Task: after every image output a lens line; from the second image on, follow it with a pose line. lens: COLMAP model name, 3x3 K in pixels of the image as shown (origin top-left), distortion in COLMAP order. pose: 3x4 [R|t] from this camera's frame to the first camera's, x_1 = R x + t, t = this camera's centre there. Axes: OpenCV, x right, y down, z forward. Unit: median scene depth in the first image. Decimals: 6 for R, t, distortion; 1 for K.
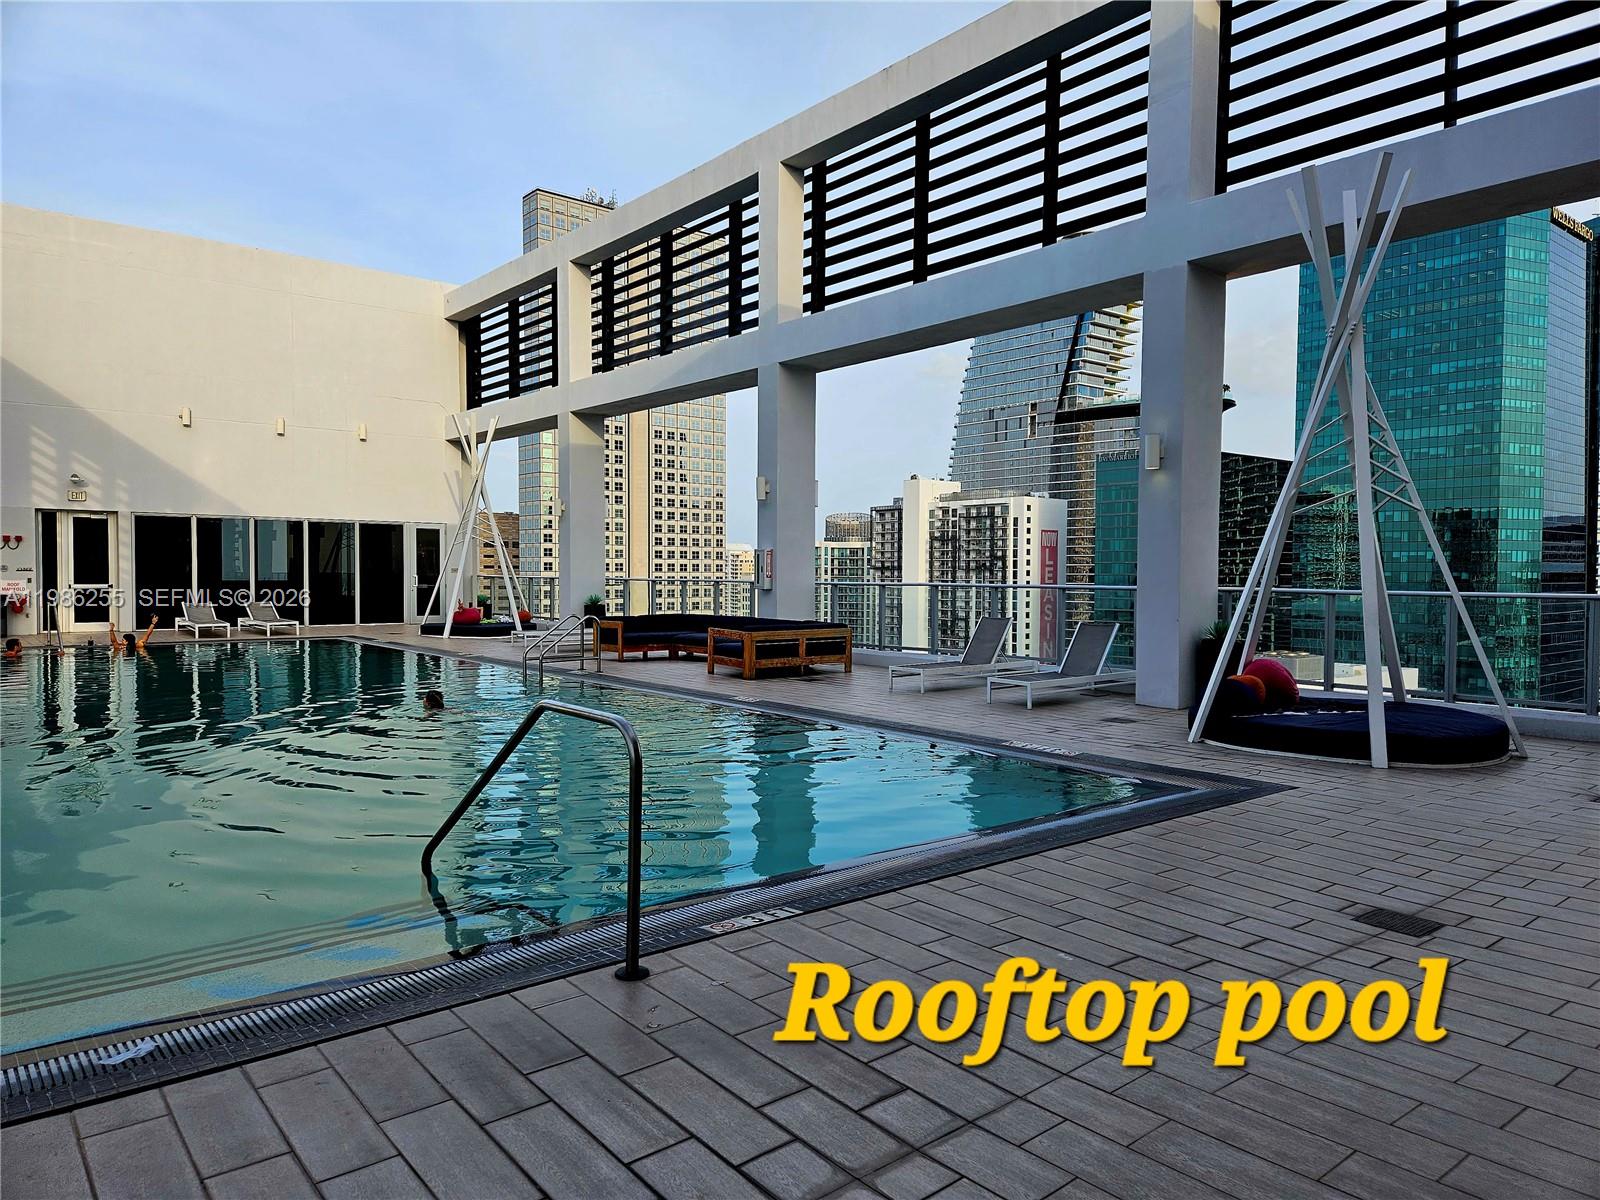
lens RADIAL K [[1050.0, 0, 817.5], [0, 1050.0, 608.2], [0, 0, 1]] dist [0.067027, -0.046766]
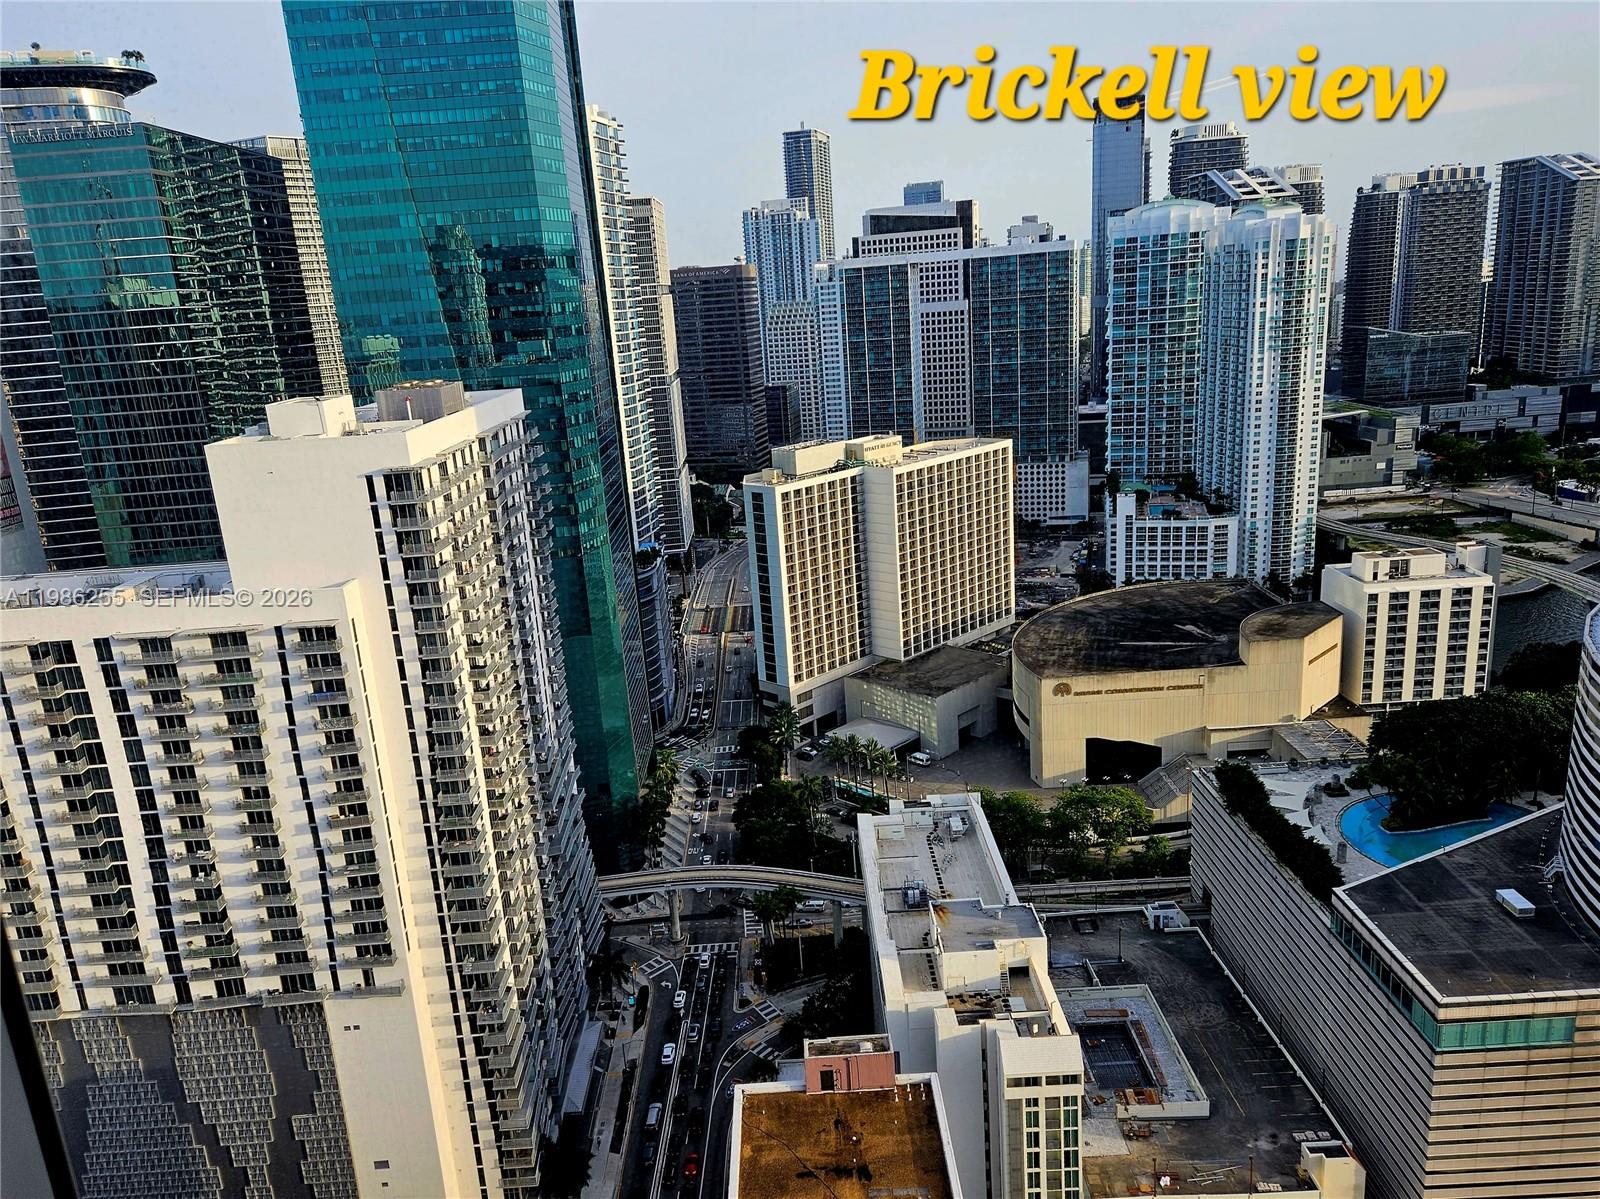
lens RADIAL K [[1149.8, 0, 746.8], [0, 1149.8, 627.0], [0, 0, 1]] dist [0.061881, -0.036924]
pose [[0.636367, -0.260550, 0.726051, -0.054043], [0.100367, 0.961195, 0.256965, 0.011081], [-0.764829, -0.090653, 0.637823, 0.124304]]
